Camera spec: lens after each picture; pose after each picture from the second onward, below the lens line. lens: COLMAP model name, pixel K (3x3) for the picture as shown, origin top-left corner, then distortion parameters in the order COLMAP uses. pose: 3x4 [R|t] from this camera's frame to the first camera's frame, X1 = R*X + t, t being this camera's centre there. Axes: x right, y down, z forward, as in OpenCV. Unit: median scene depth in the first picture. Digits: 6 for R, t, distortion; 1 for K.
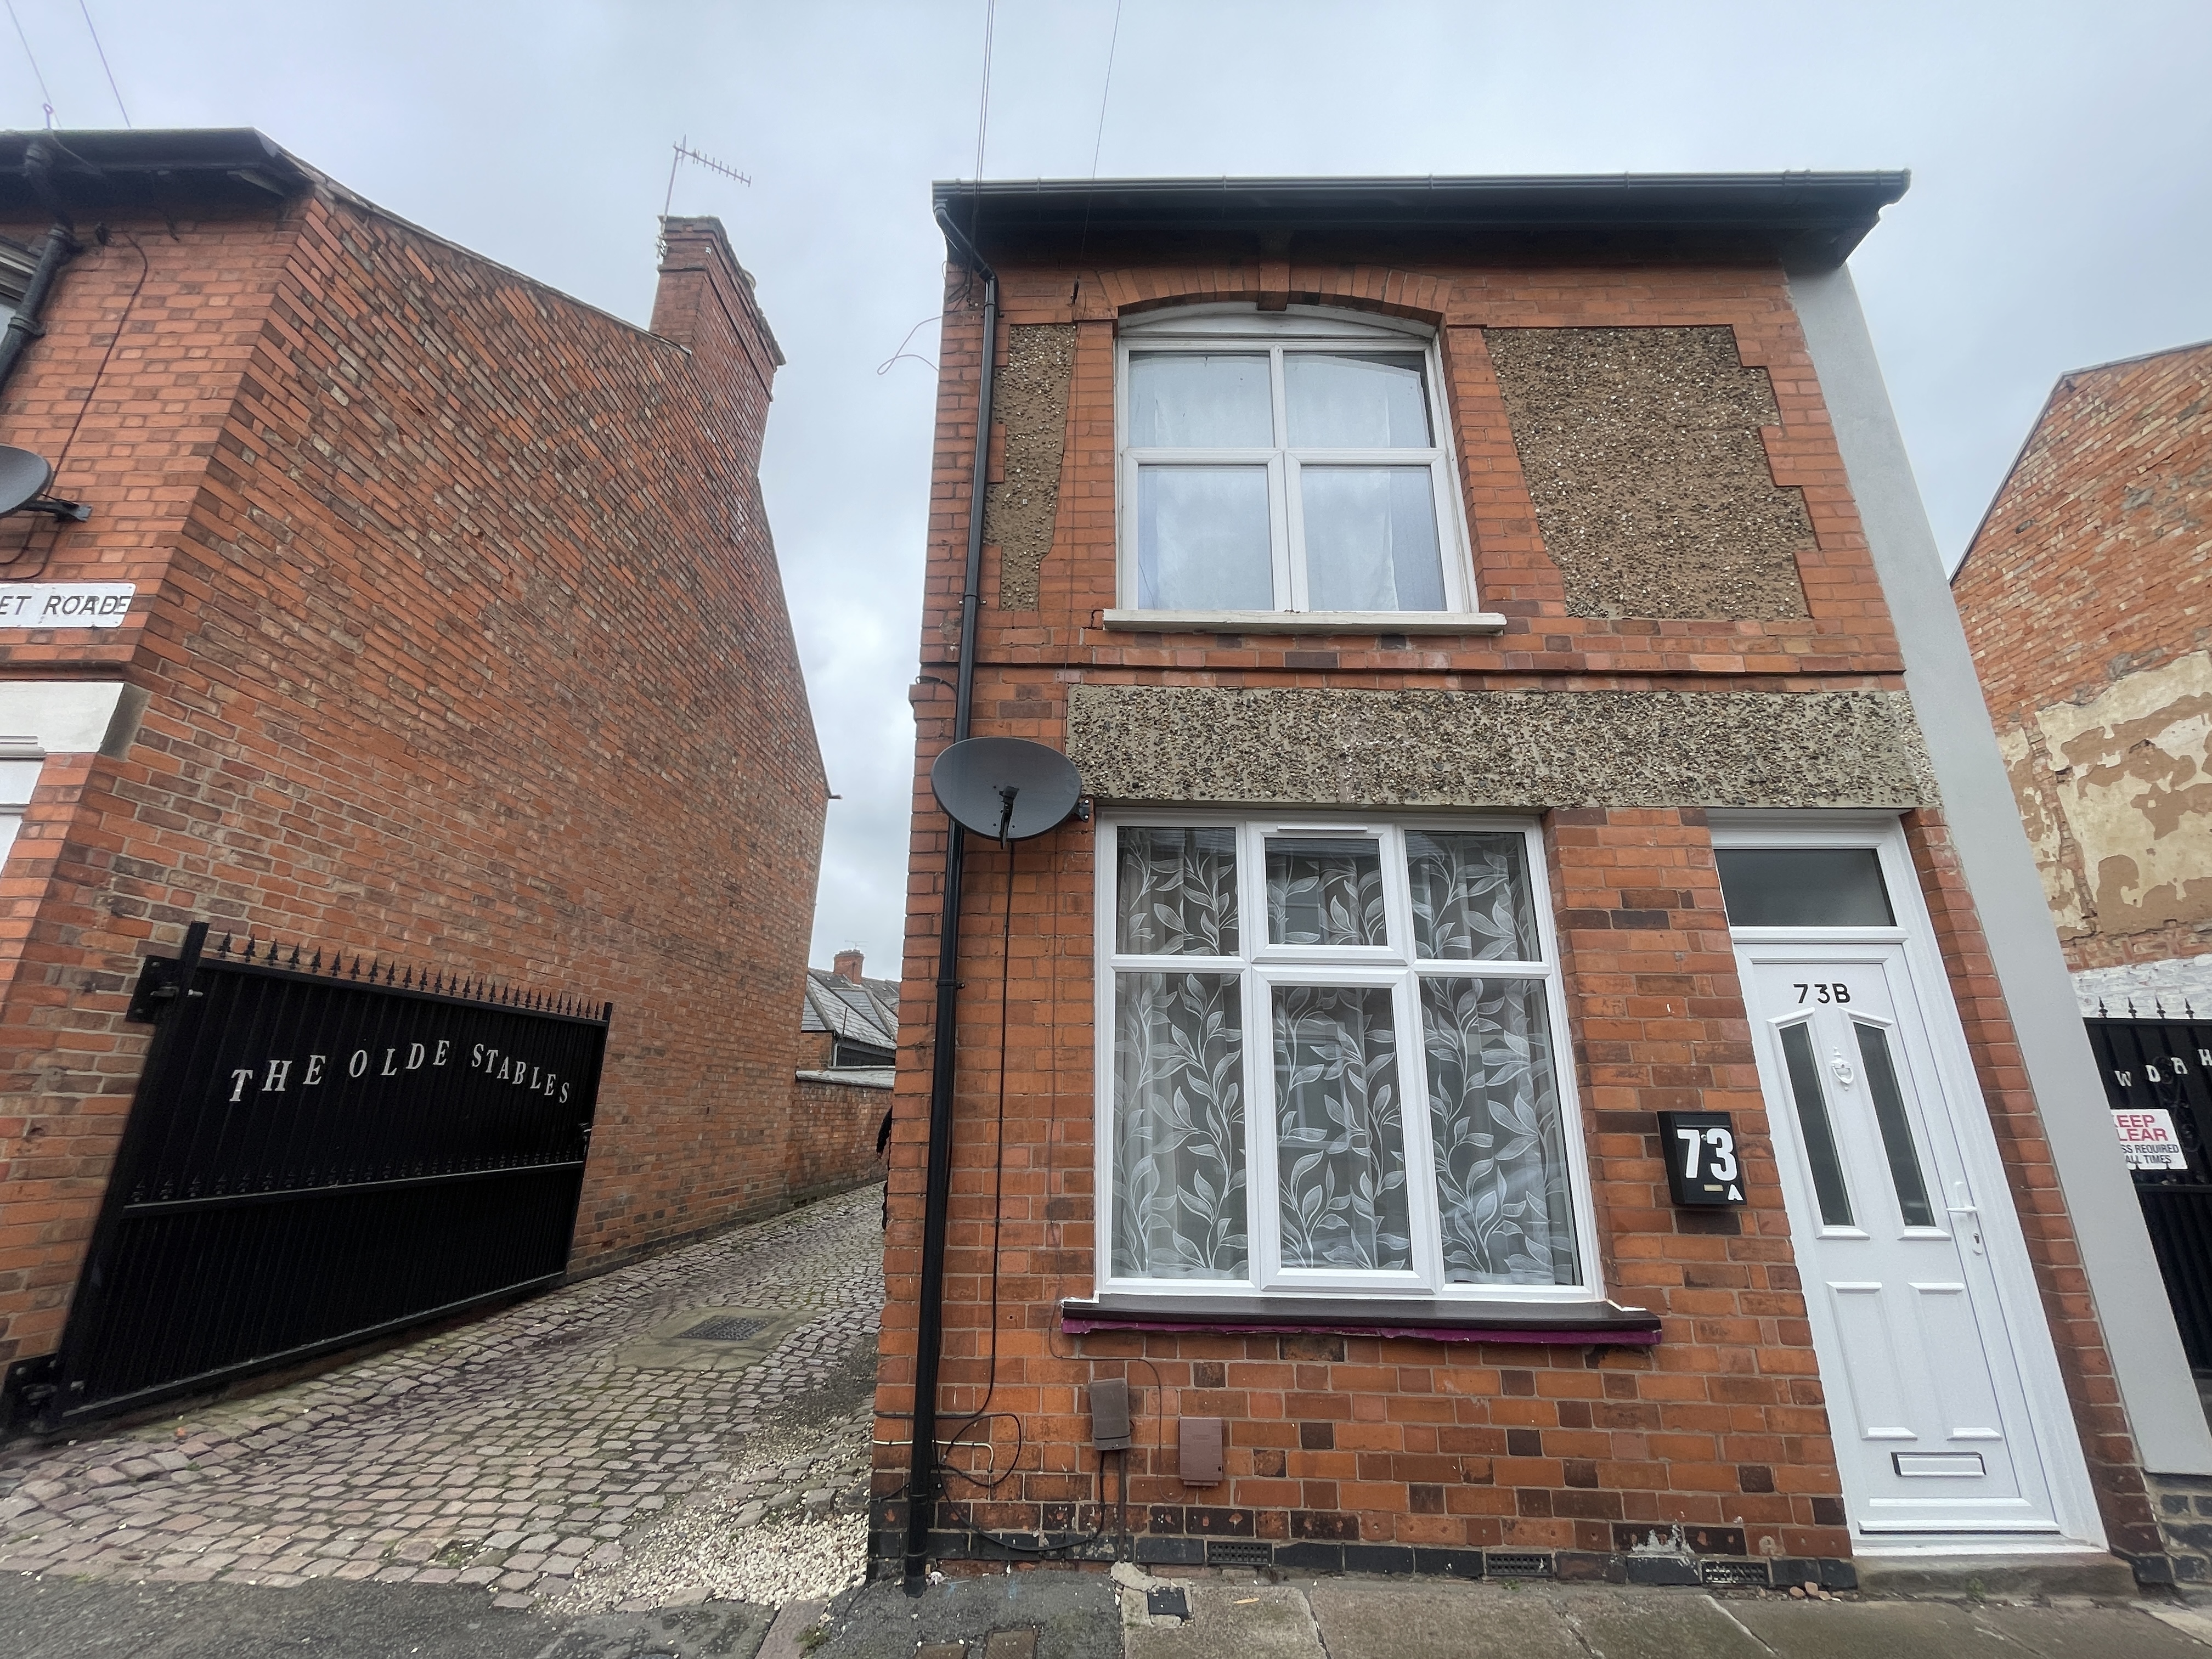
lens RADIAL K [[895.8, 0, 1123.2], [0, 895.8, 818.0], [0, 0, 1]] dist [0.000308, -0.001798]
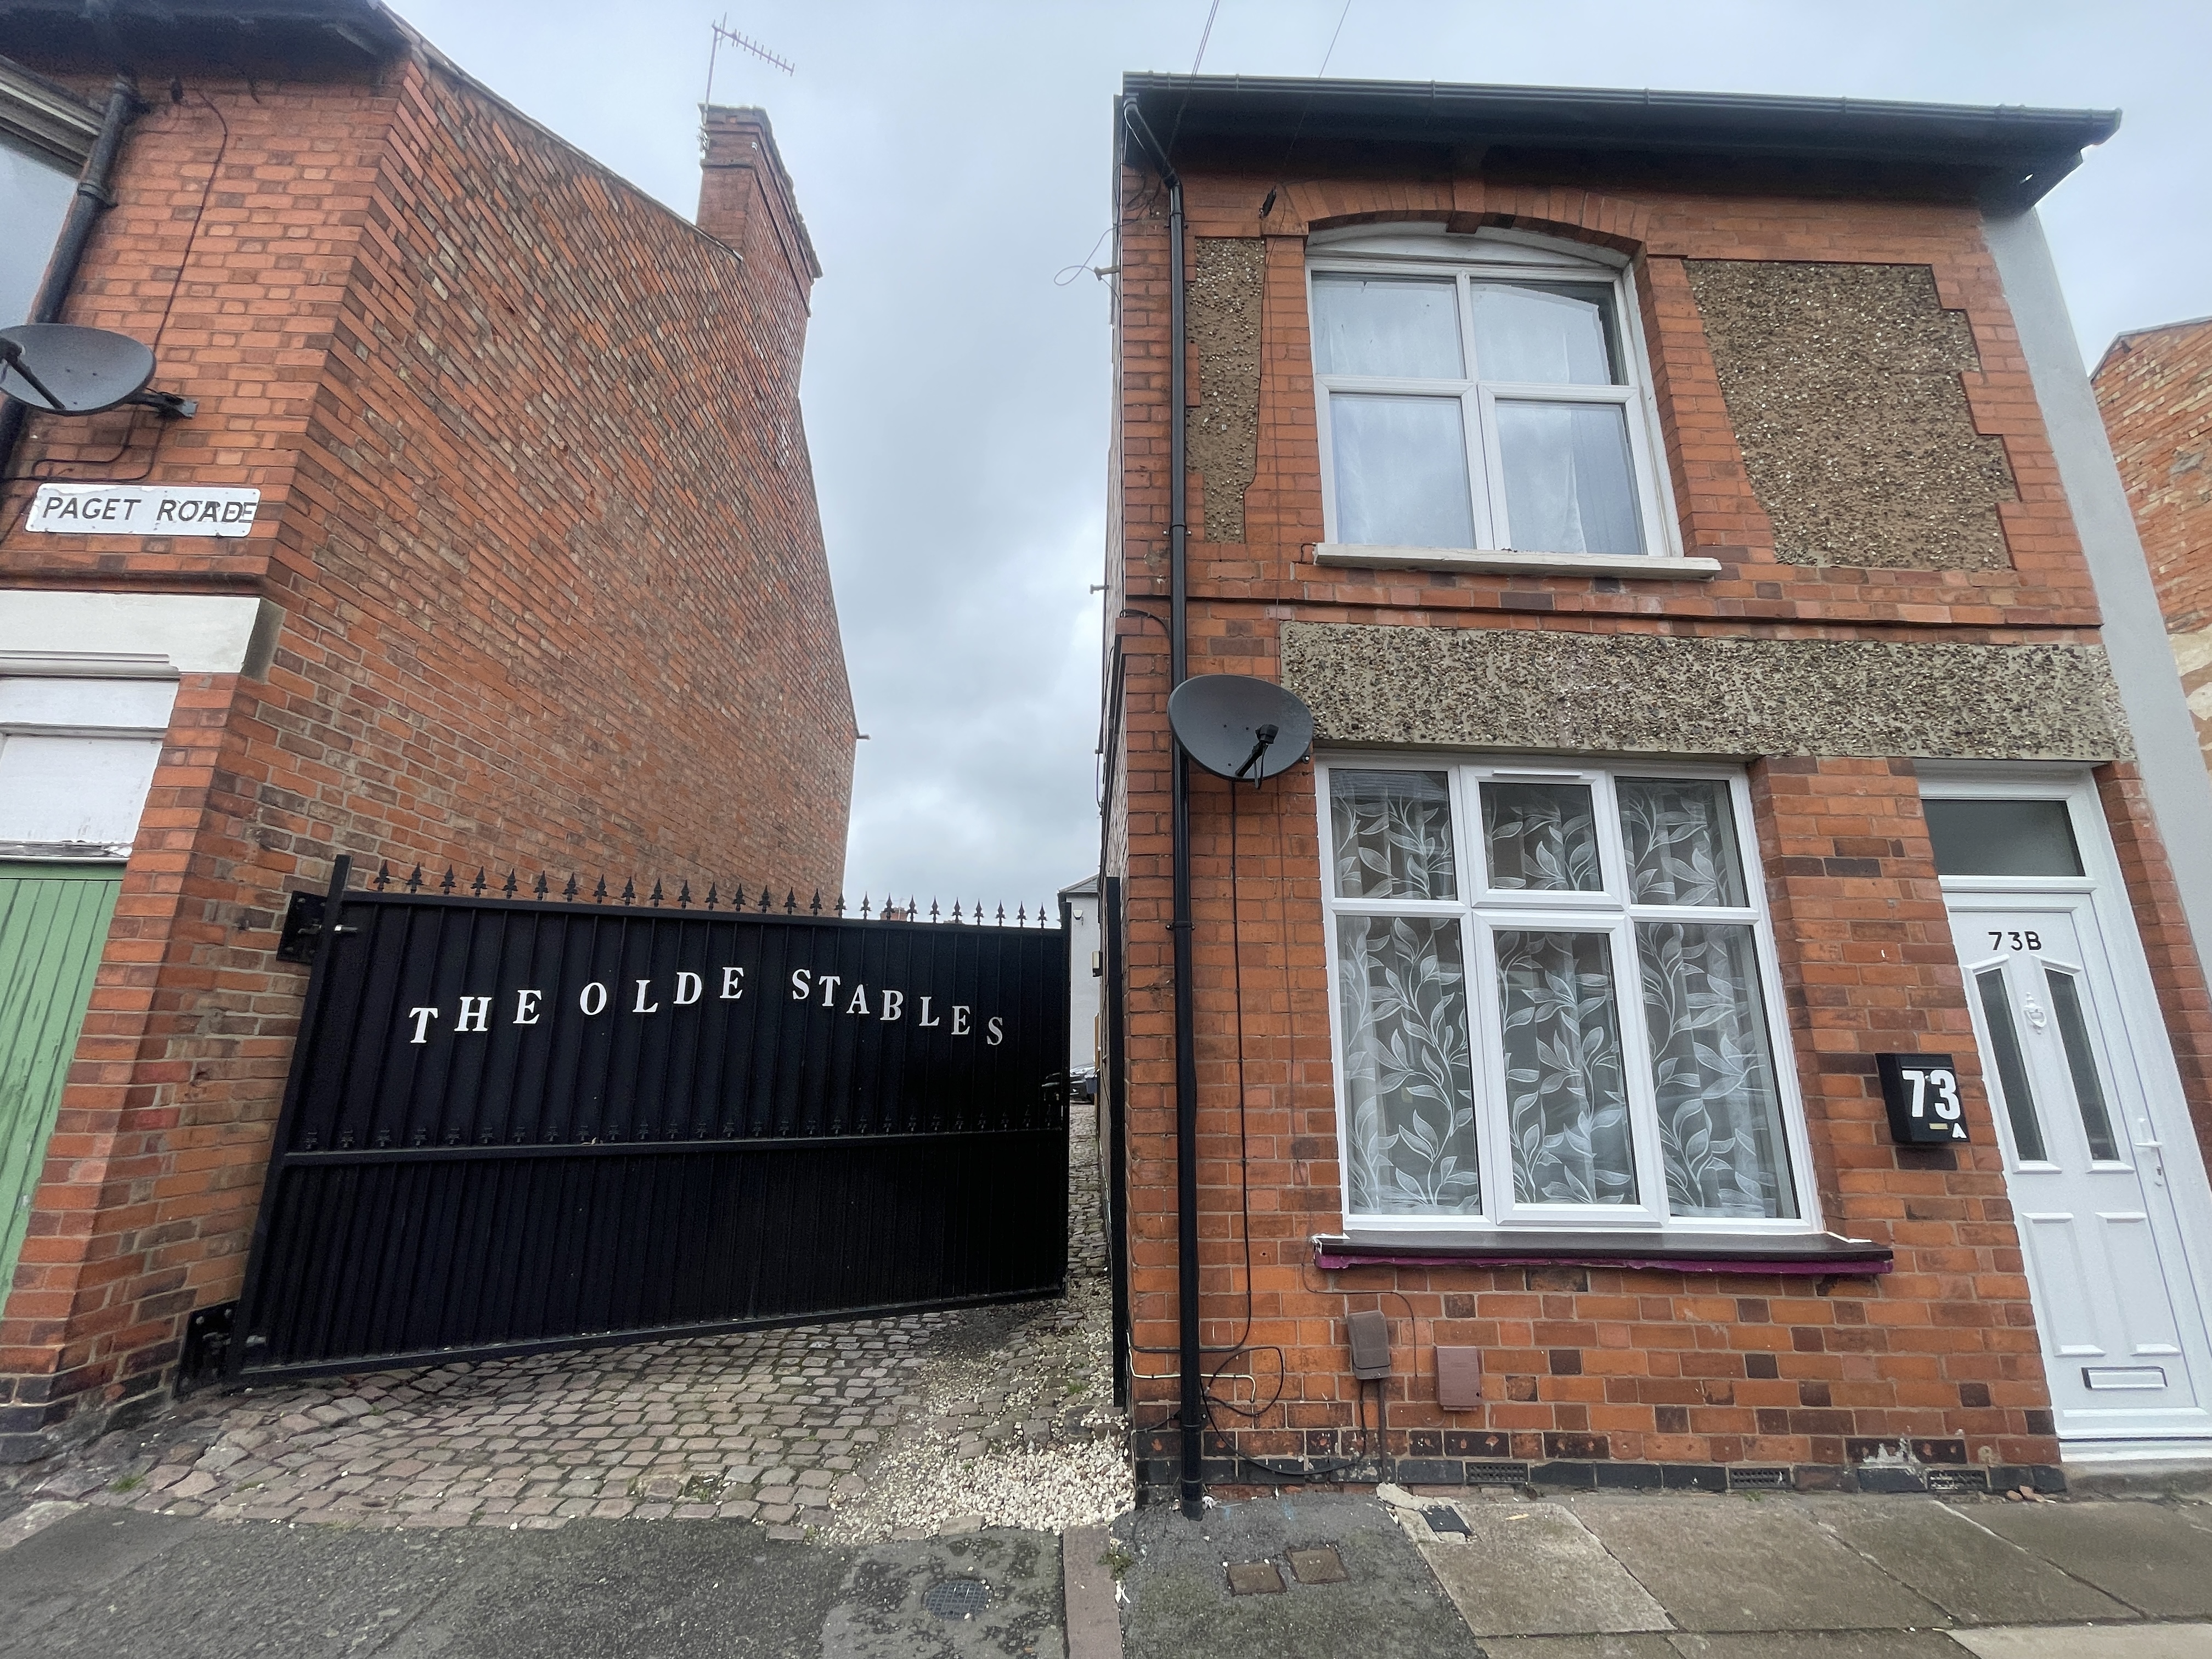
lens RADIAL K [[895.8, 0, 1109.2], [0, 895.8, 819.6], [0, 0, 1]] dist [0.000308, -0.001798]
pose [[0.998979, 0.011333, 0.043742, -0.288129], [-0.014003, 0.998026, 0.061221, 0.008650], [-0.042962, -0.061771, 0.997165, 0.026908]]
